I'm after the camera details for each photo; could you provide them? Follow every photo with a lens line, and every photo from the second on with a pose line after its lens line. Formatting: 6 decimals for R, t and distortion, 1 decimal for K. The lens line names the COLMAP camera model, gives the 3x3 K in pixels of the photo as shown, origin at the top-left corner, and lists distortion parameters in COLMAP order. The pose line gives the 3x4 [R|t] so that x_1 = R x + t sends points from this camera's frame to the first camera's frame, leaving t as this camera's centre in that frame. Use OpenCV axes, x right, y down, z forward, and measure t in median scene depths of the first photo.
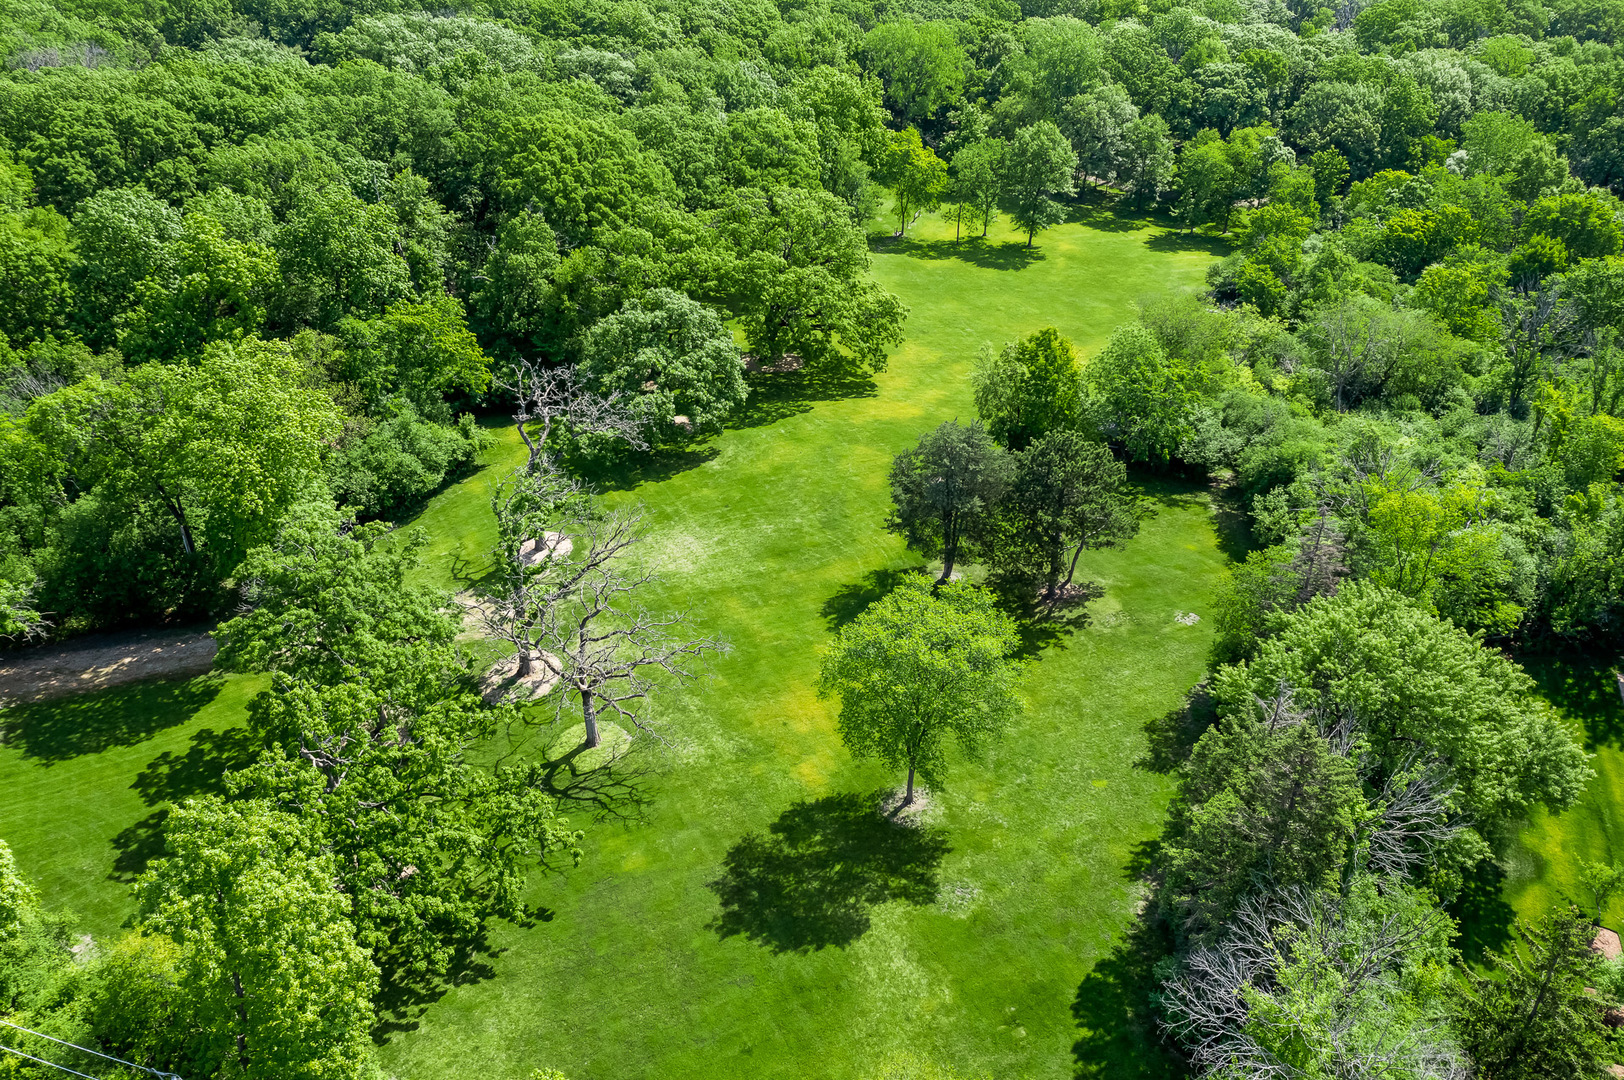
lens RADIAL K [[1340.7, 0, 816.8], [0, 1340.7, 542.8], [0, 0, 1]] dist [0.000476, -0.004627]
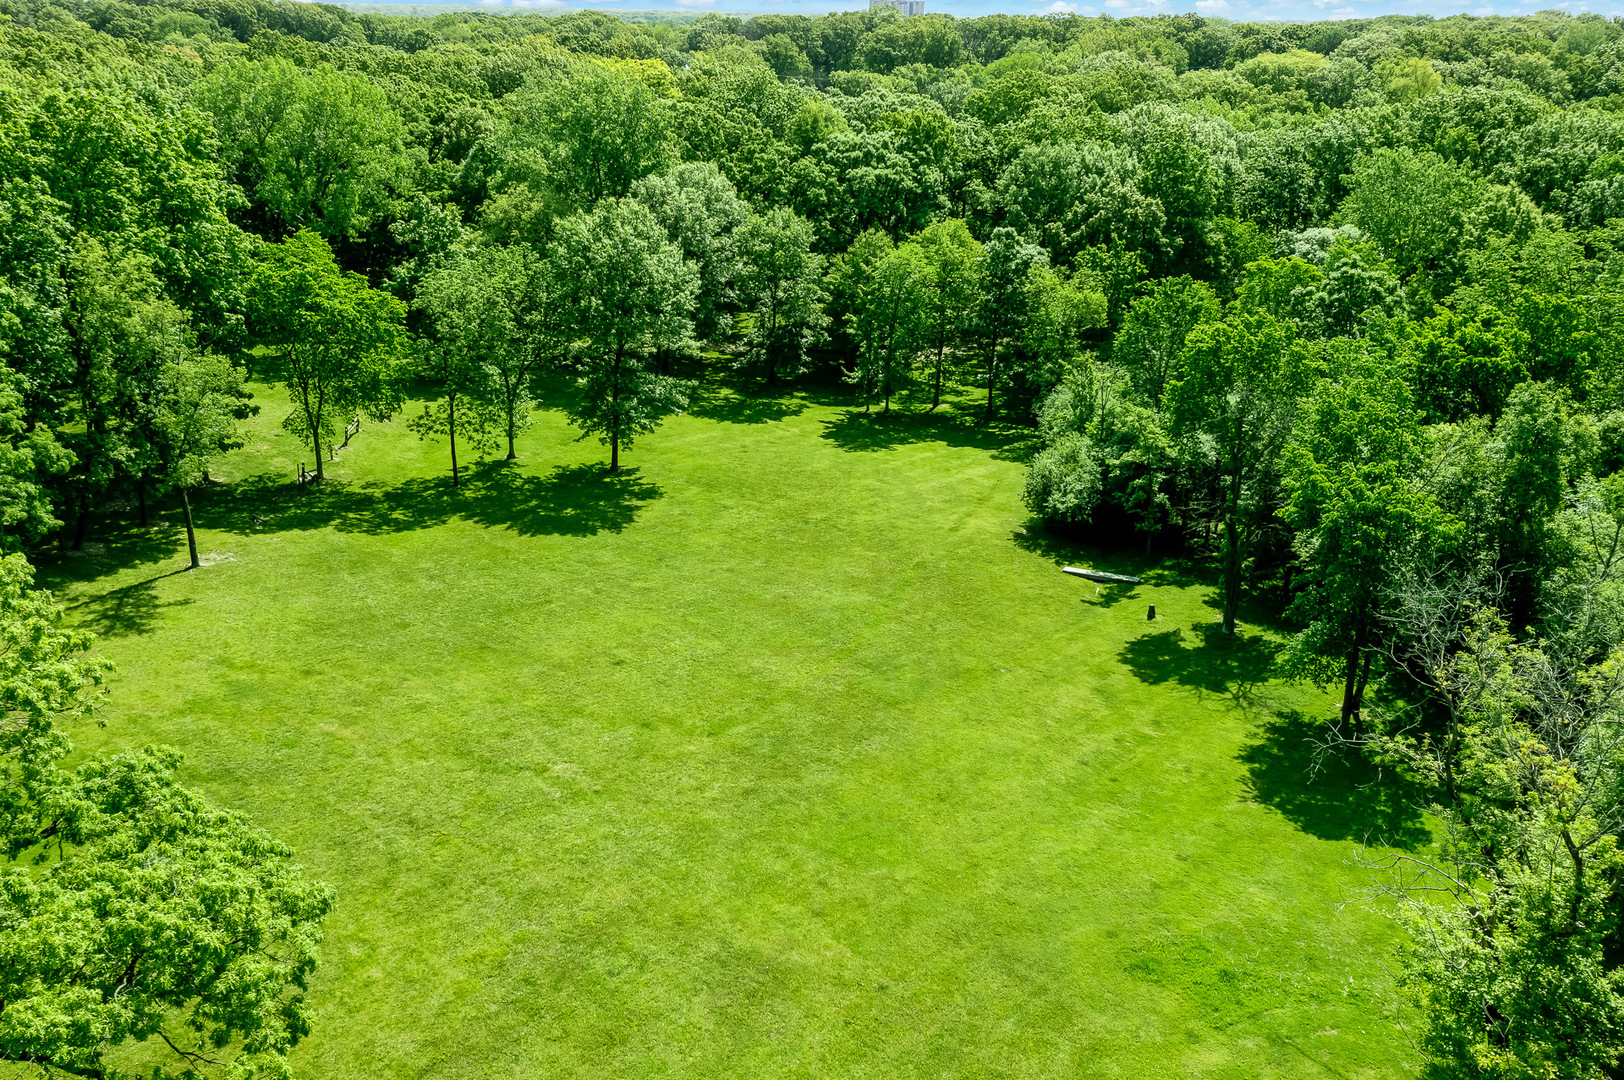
lens RADIAL K [[1340.7, 0, 814.4], [0, 1340.7, 533.9], [0, 0, 1]] dist [0.000476, -0.004627]
pose [[0.919943, -0.129752, 0.369958, 0.047843], [0.185213, 0.975538, -0.118411, -0.131830], [-0.345544, 0.177452, 0.921472, 0.552693]]
